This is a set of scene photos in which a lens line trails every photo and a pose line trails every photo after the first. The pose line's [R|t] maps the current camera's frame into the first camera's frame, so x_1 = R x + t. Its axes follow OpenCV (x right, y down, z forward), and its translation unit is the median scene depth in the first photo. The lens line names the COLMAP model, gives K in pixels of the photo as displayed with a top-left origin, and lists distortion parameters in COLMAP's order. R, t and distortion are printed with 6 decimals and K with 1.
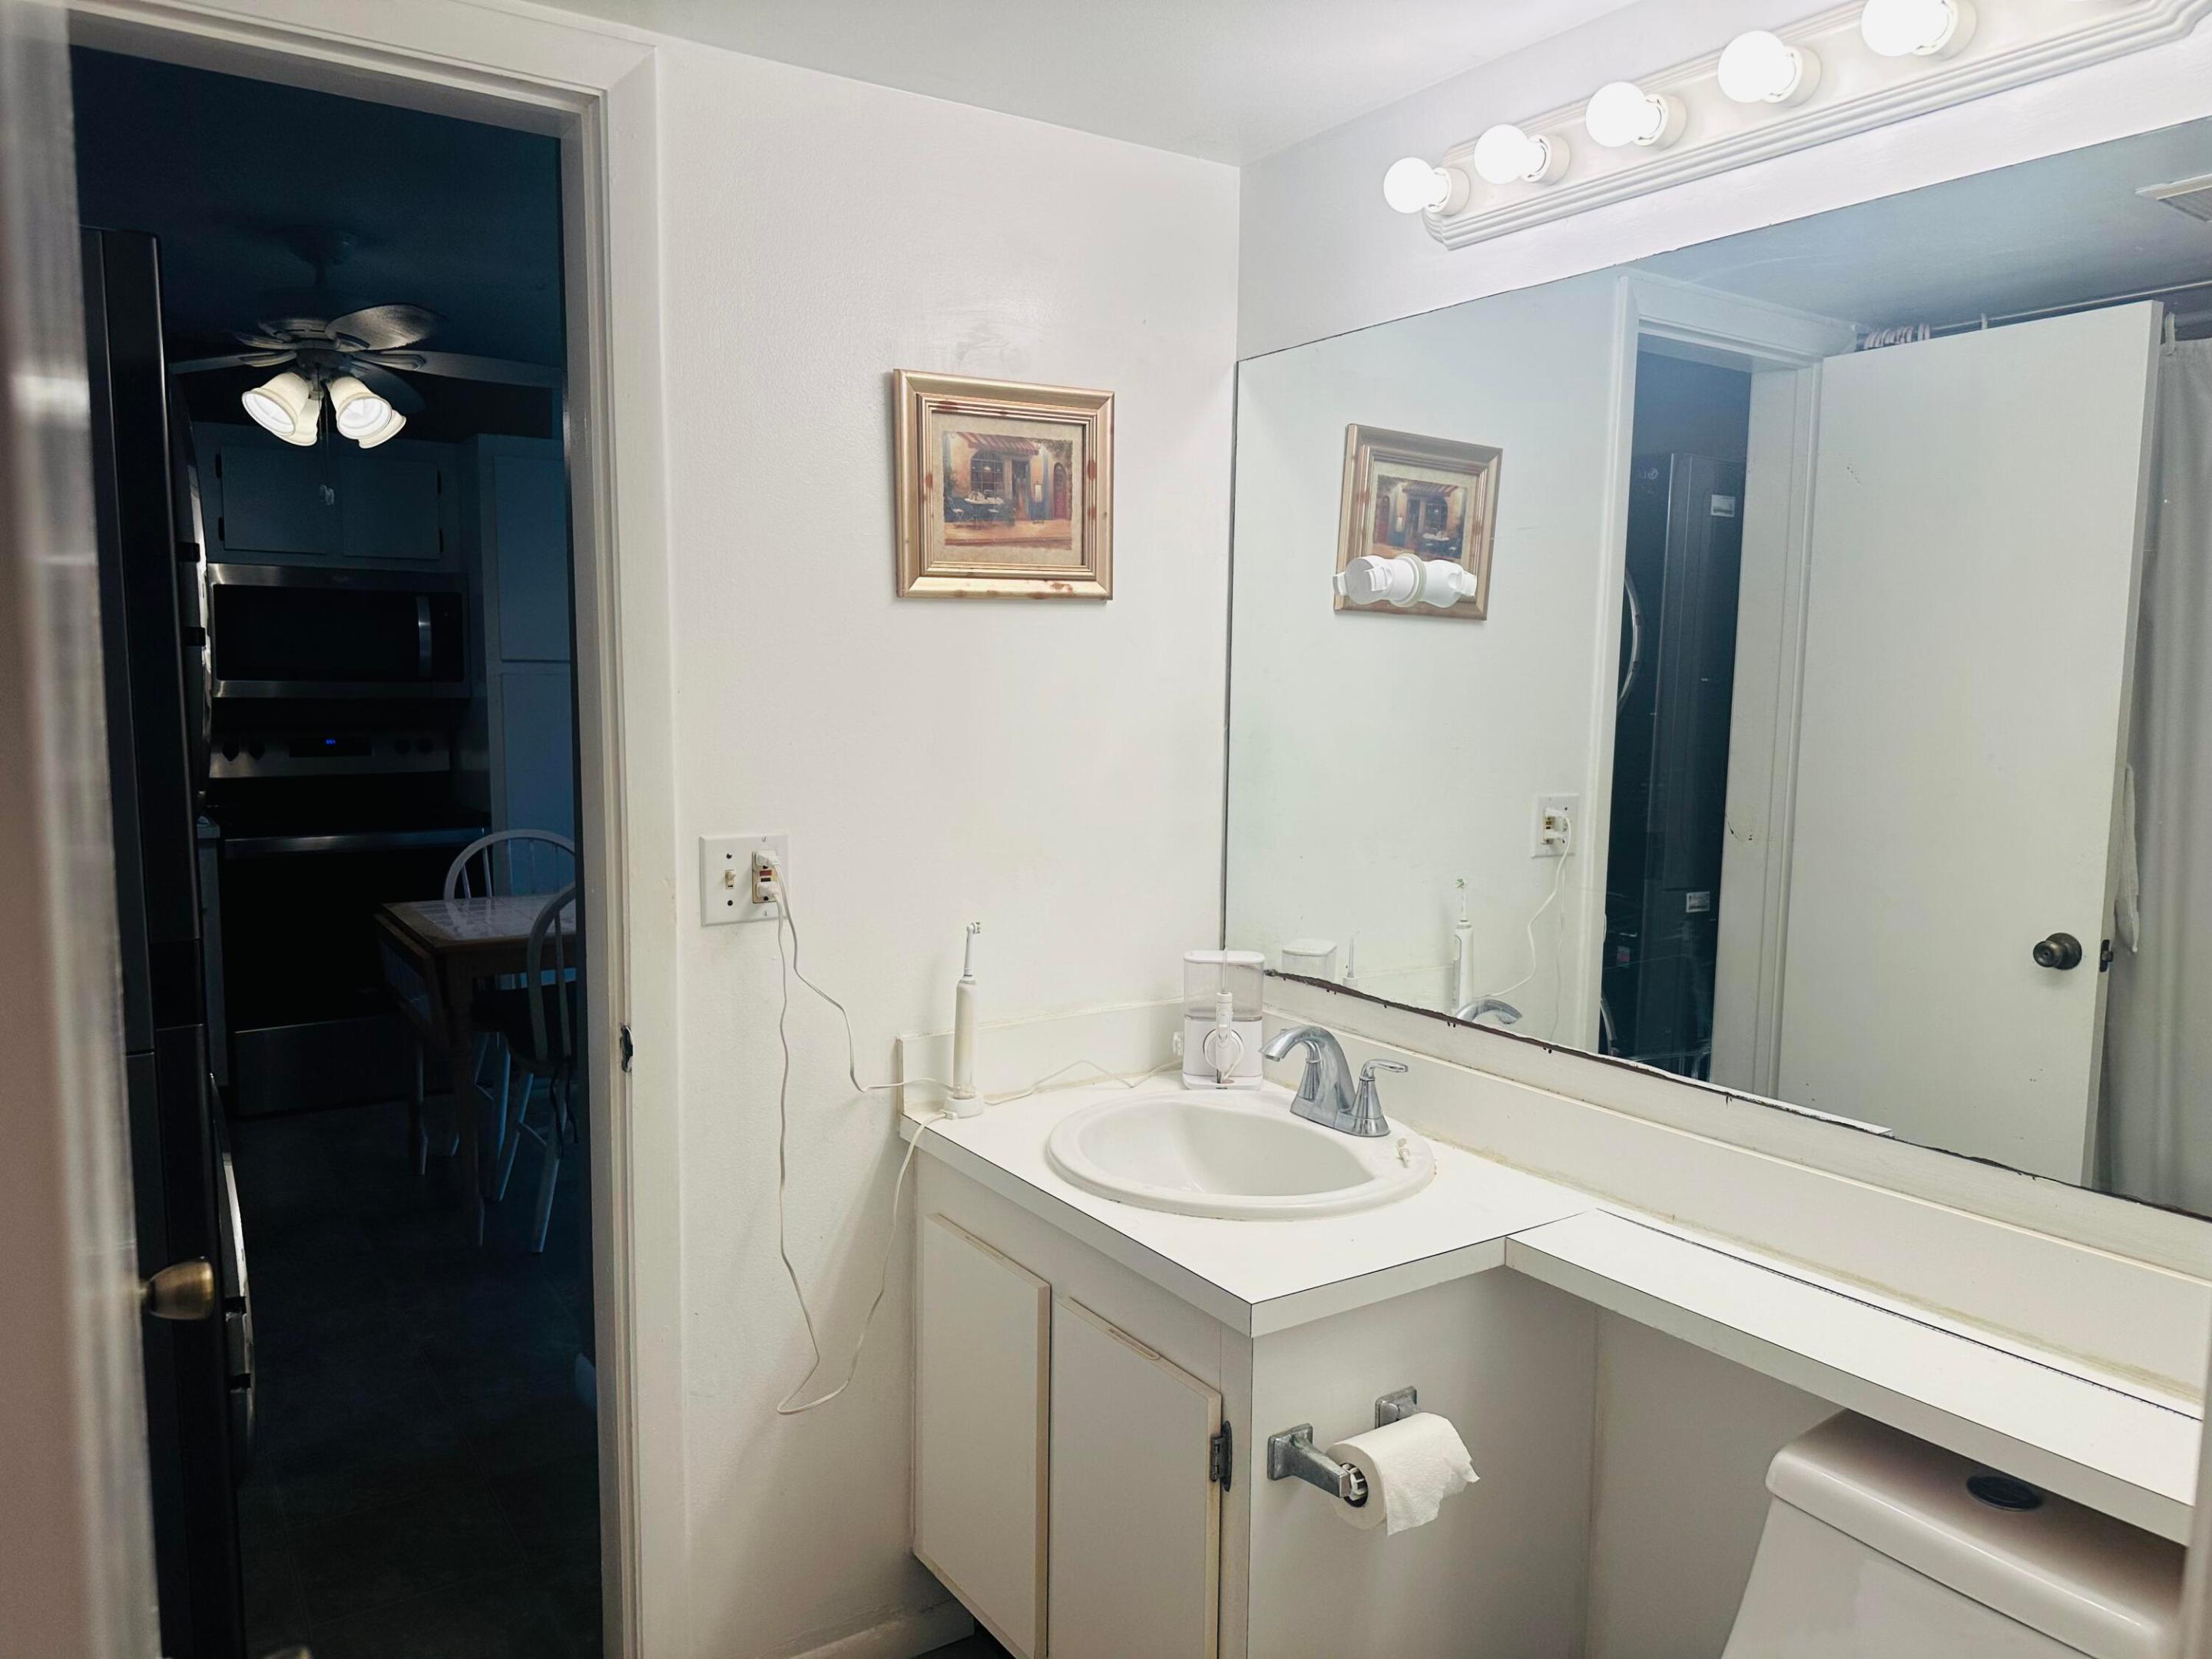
lens RADIAL K [[1530.5, 0, 1106.0], [0, 1530.5, 829.5], [0, 0, 1]] dist [0.069274, -0.109418]
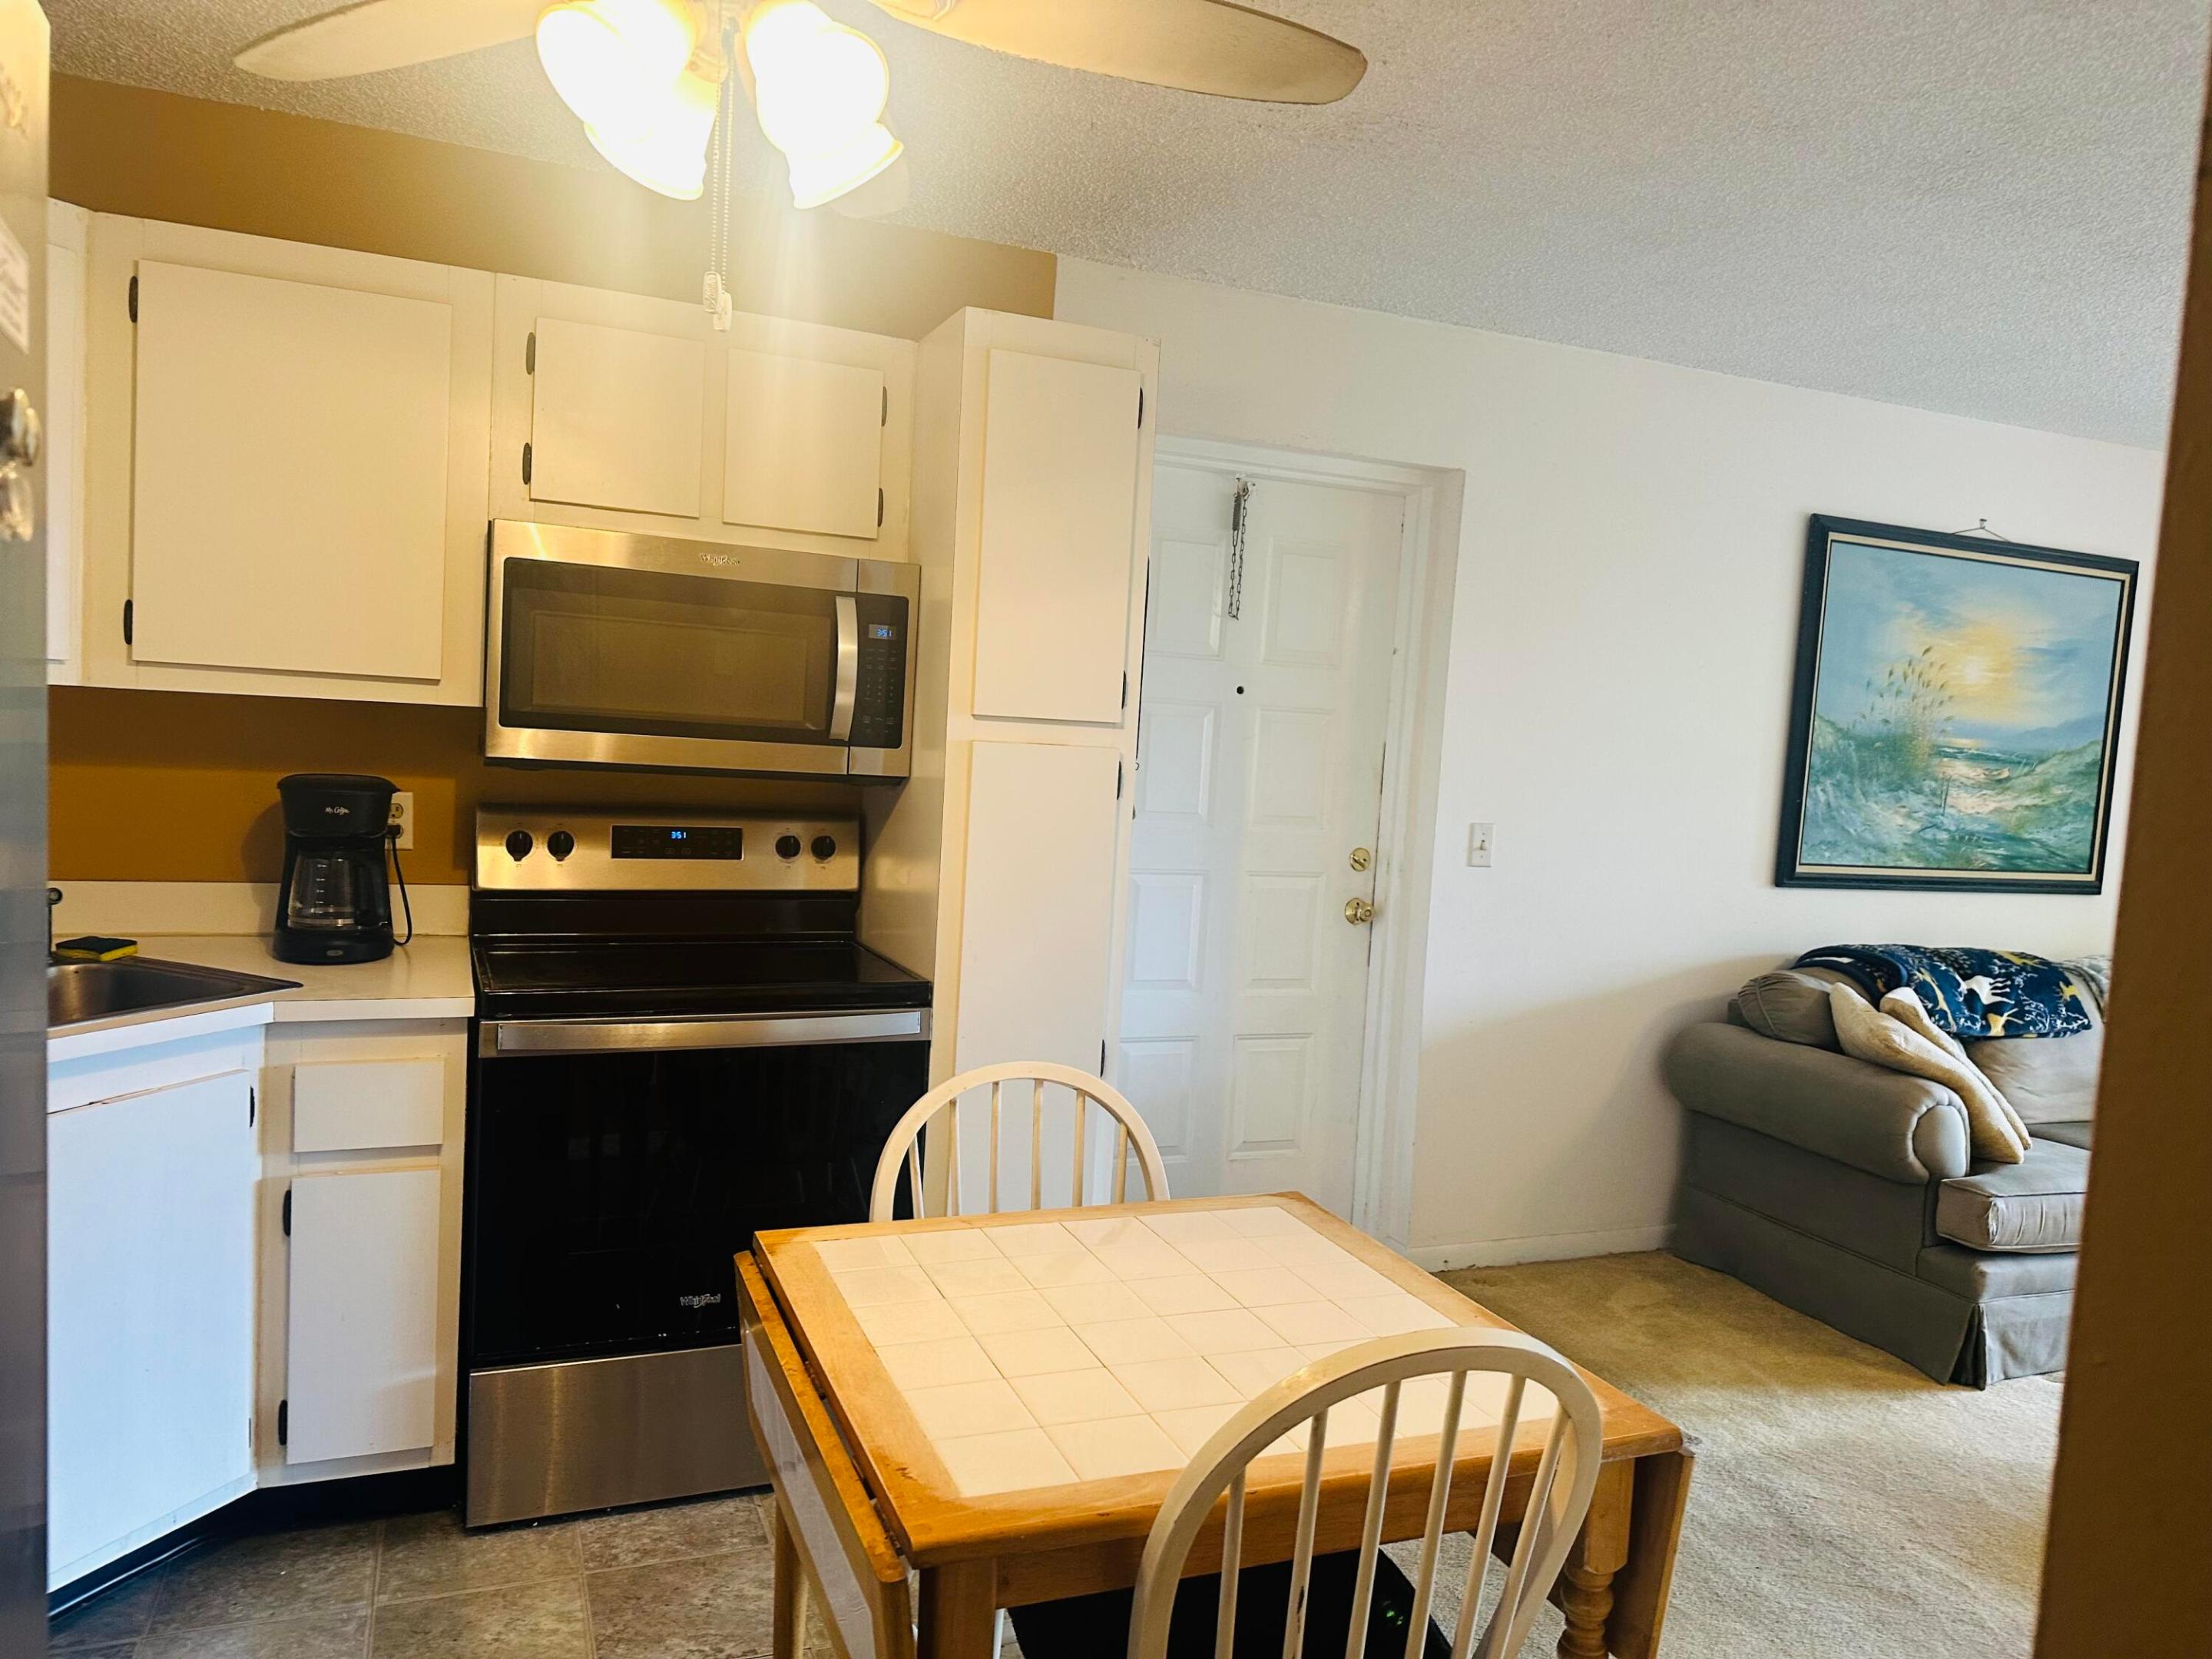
lens RADIAL K [[1530.5, 0, 1106.0], [0, 1530.5, 829.5], [0, 0, 1]] dist [0.069274, -0.109418]
pose [[0.979936, 0.063885, -0.188794, -0.234169], [-0.069503, 0.997310, -0.023284, -0.058384], [0.186799, 0.035939, 0.981741, 0.460725]]
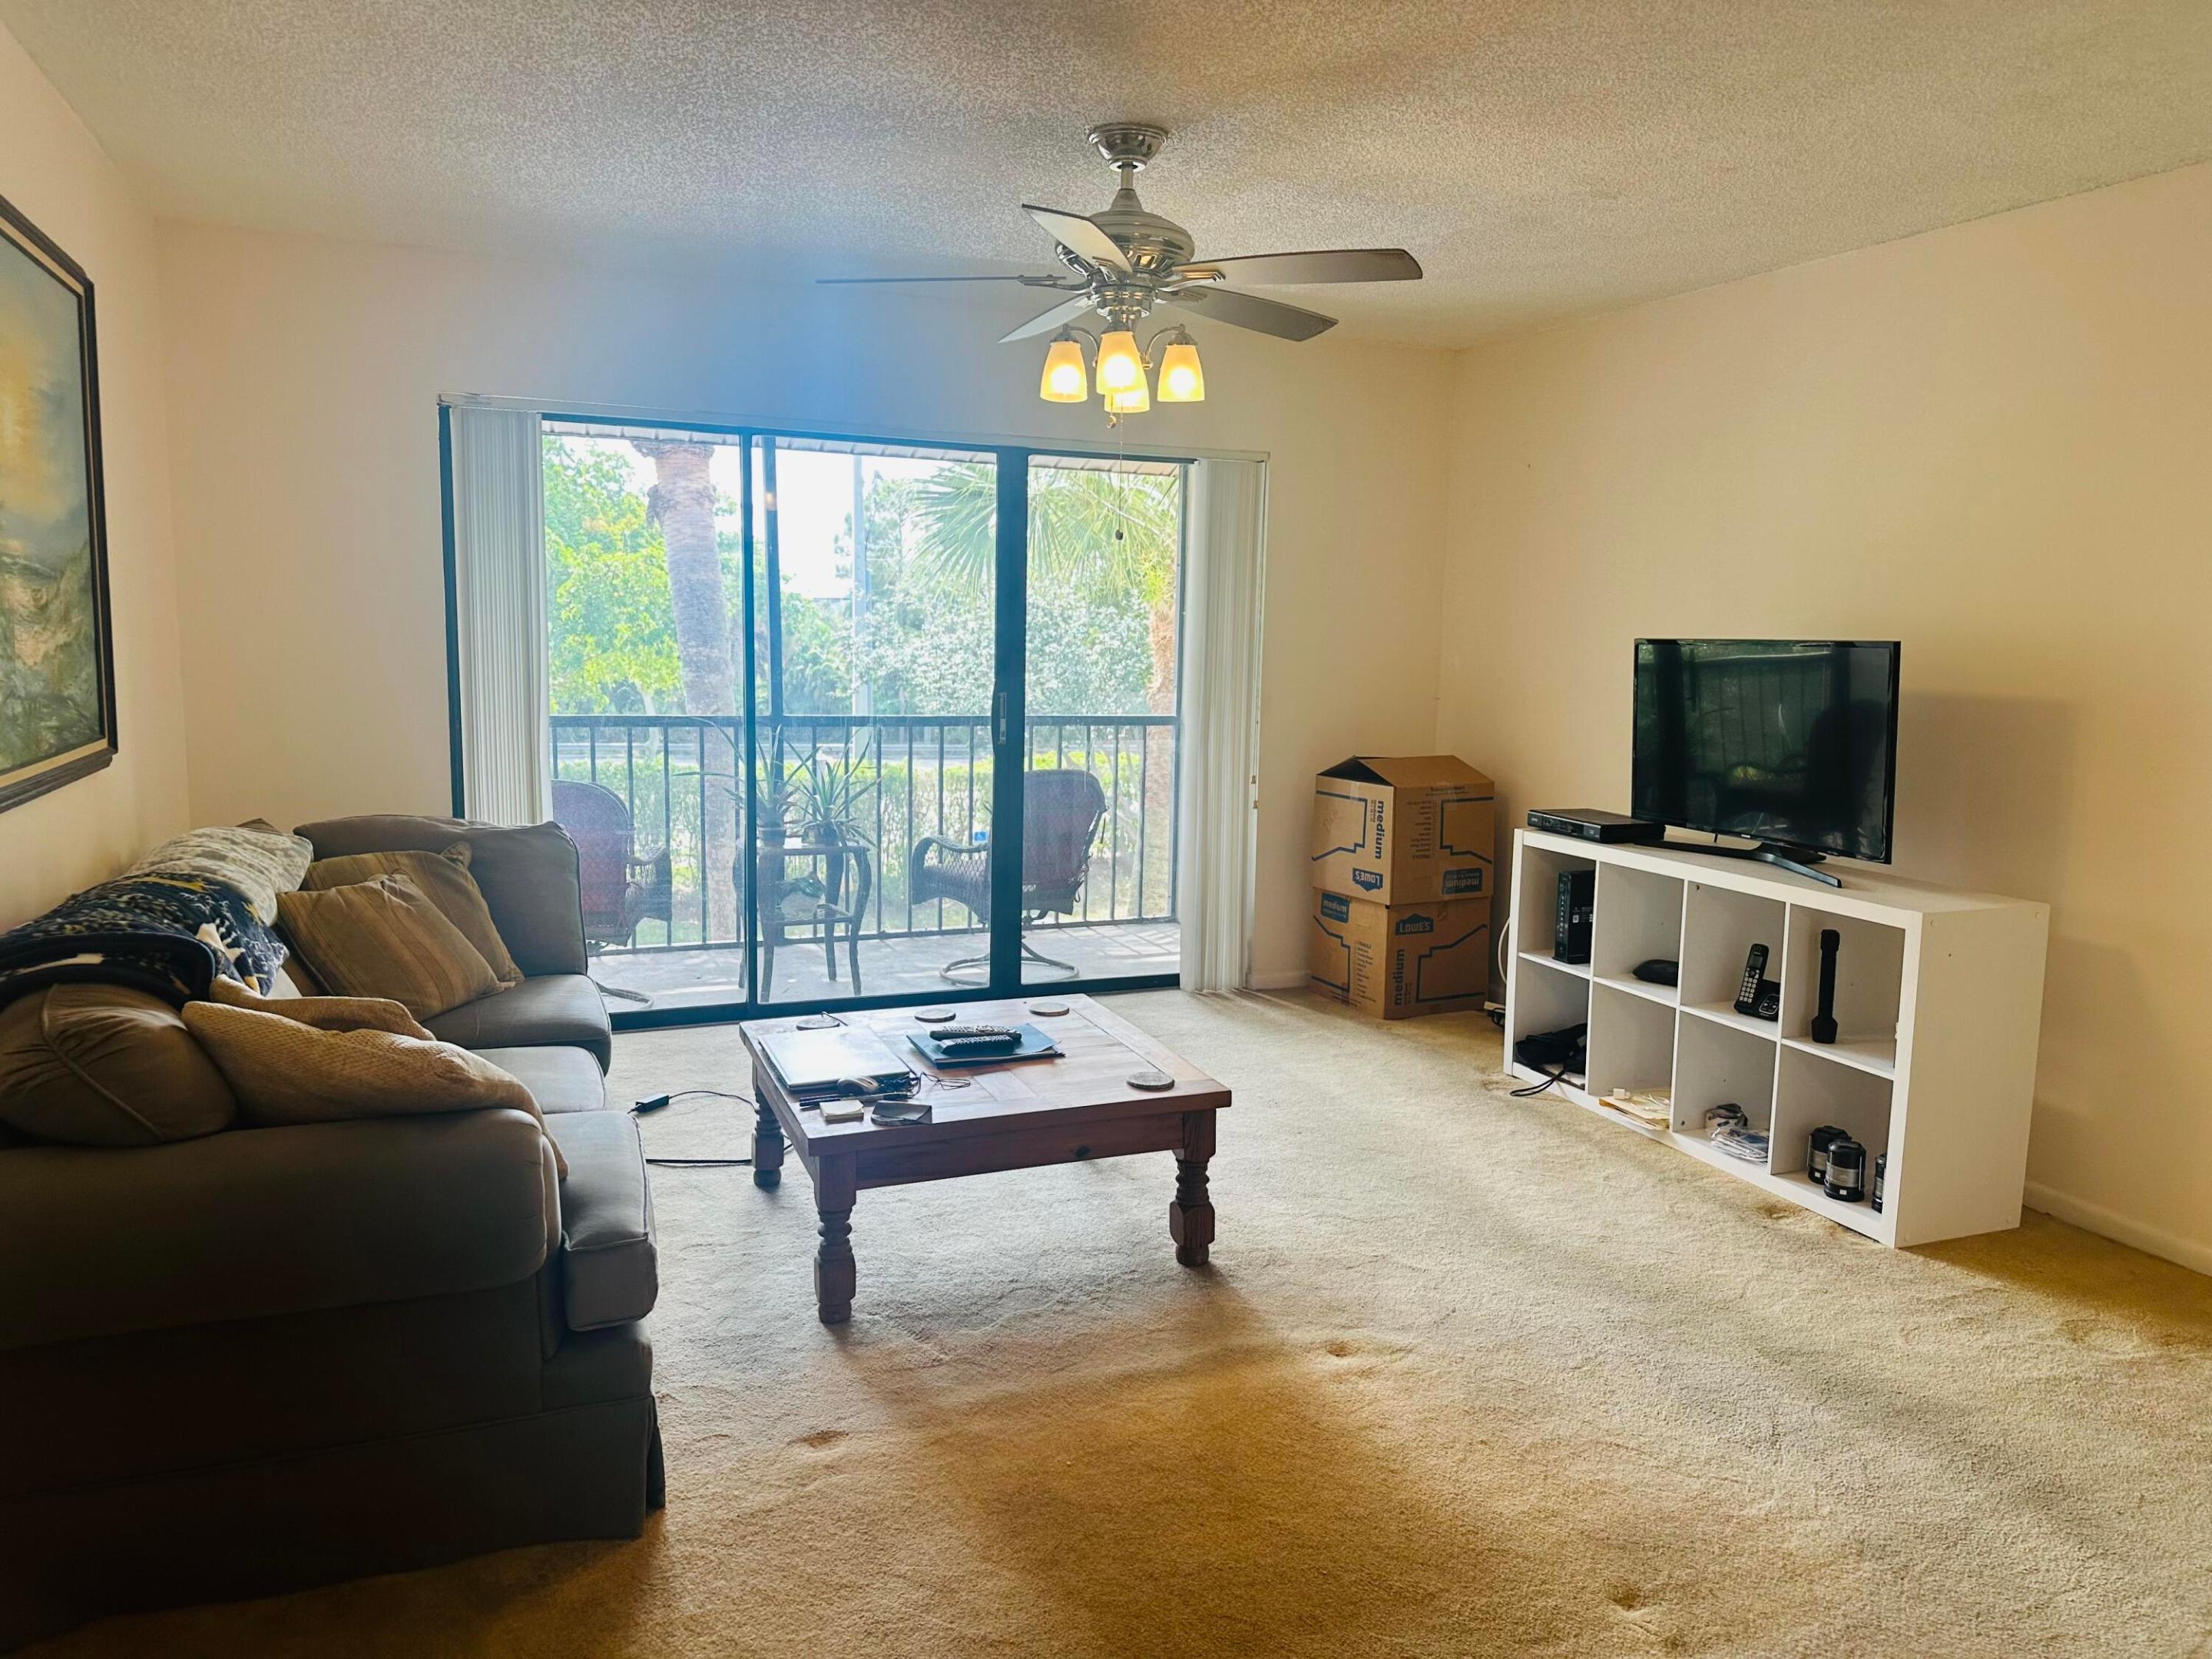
lens RADIAL K [[1556.8, 0, 1106.0], [0, 1556.8, 829.5], [0, 0, 1]] dist [0.037658, -0.058202]
pose [[0.210036, -0.134706, 0.968369, -0.365816], [0.077759, 0.989627, 0.120798, -0.102689], [-0.974597, 0.049927, 0.218332, 0.944230]]
